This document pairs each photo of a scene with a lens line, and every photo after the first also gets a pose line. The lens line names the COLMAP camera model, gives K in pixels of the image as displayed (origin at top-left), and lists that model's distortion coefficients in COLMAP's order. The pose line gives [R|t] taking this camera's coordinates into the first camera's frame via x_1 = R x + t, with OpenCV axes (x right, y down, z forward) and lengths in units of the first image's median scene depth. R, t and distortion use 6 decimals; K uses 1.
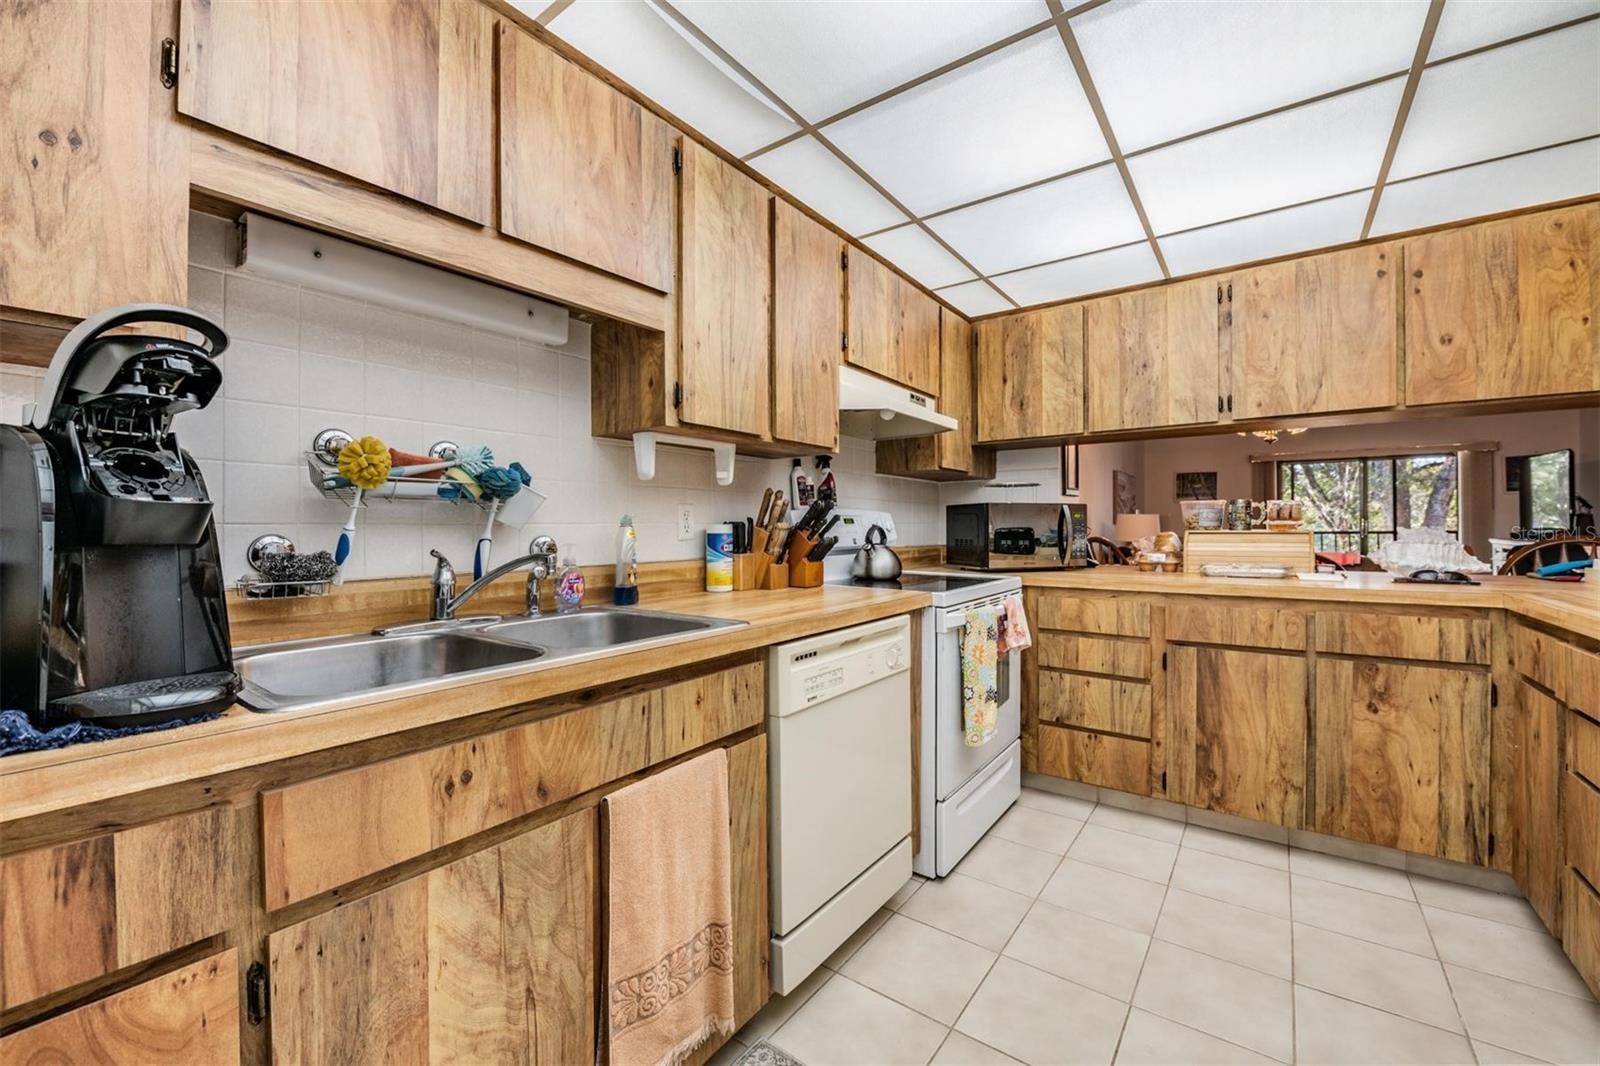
lens RADIAL K [[638.7, 0, 795.0], [0, 638.7, 530.6], [0, 0, 1]] dist [-0.004652, -0.004111]
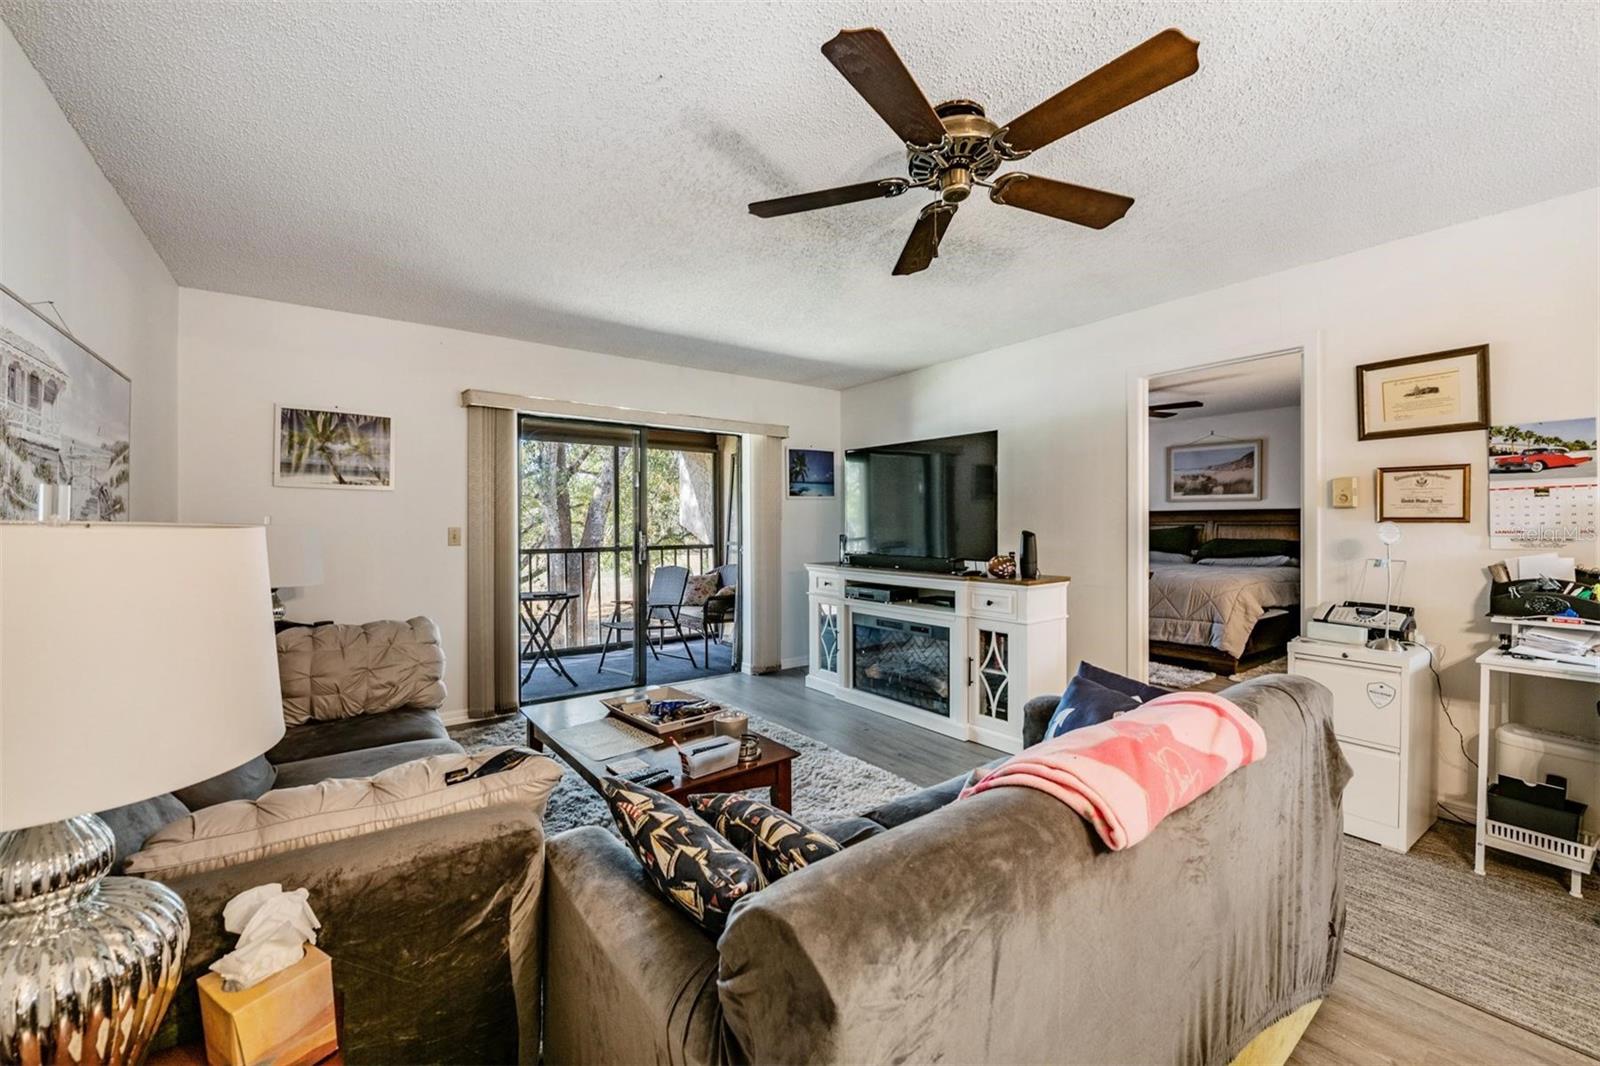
lens RADIAL K [[625.5, 0, 801.0], [0, 625.5, 528.8], [0, 0, 1]] dist [-0.001867, -0.005314]
pose [[0.285855, -0.000858, 0.958273, 1.428424], [0.005159, 0.999986, -0.000644, -0.076235], [-0.958259, 0.005128, 0.285855, 2.557029]]
